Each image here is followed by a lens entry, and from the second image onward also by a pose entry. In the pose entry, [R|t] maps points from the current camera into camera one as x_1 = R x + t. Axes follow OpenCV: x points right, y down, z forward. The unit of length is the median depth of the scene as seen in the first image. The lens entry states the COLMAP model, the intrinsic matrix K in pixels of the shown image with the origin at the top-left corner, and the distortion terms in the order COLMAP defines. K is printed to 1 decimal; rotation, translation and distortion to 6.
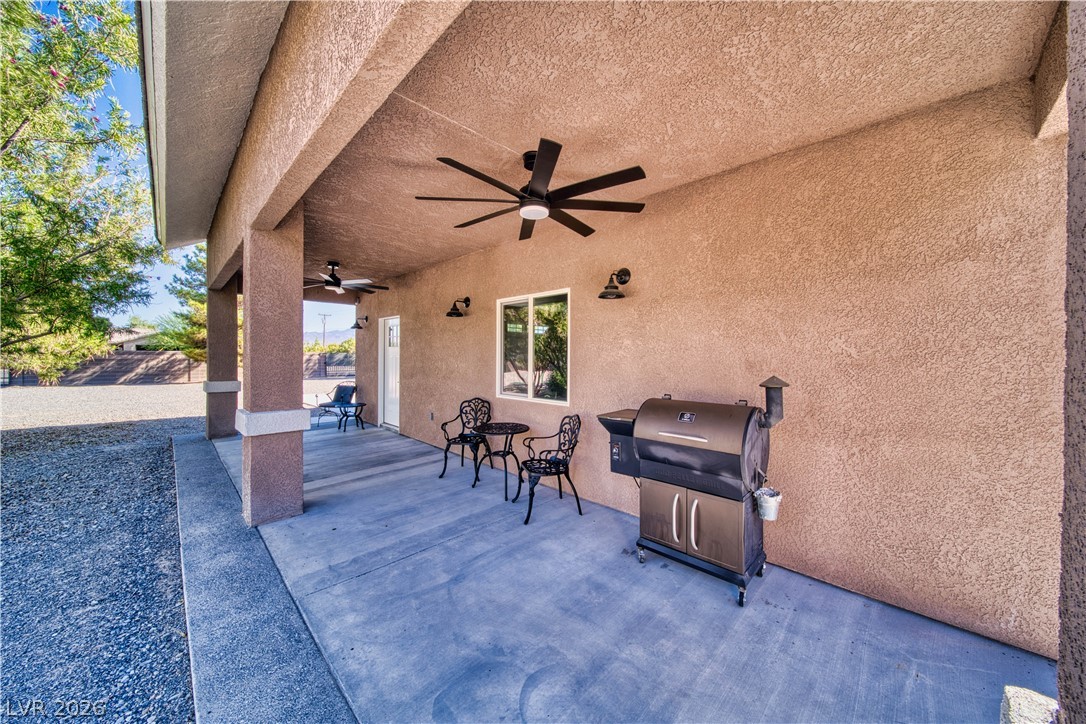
lens RADIAL K [[380.9, 0, 543.6], [0, 380.9, 356.5], [0, 0, 1]] dist [-0.002292, -0.000695]
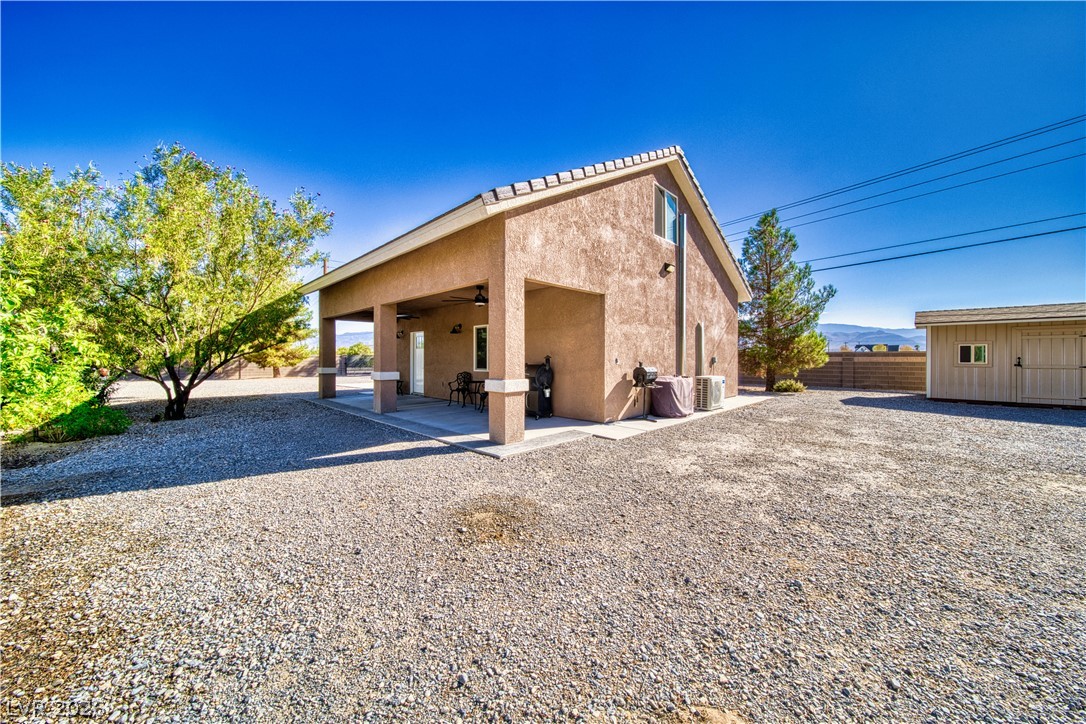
lens RADIAL K [[380.9, 0, 541.5], [0, 380.9, 360.6], [0, 0, 1]] dist [-0.002292, -0.000695]
pose [[0.999994, -0.003443, -0.000065, 0.203472], [0.003443, 0.999994, 0.000685, 0.036749], [0.000063, -0.000685, 1.000000, -0.905871]]
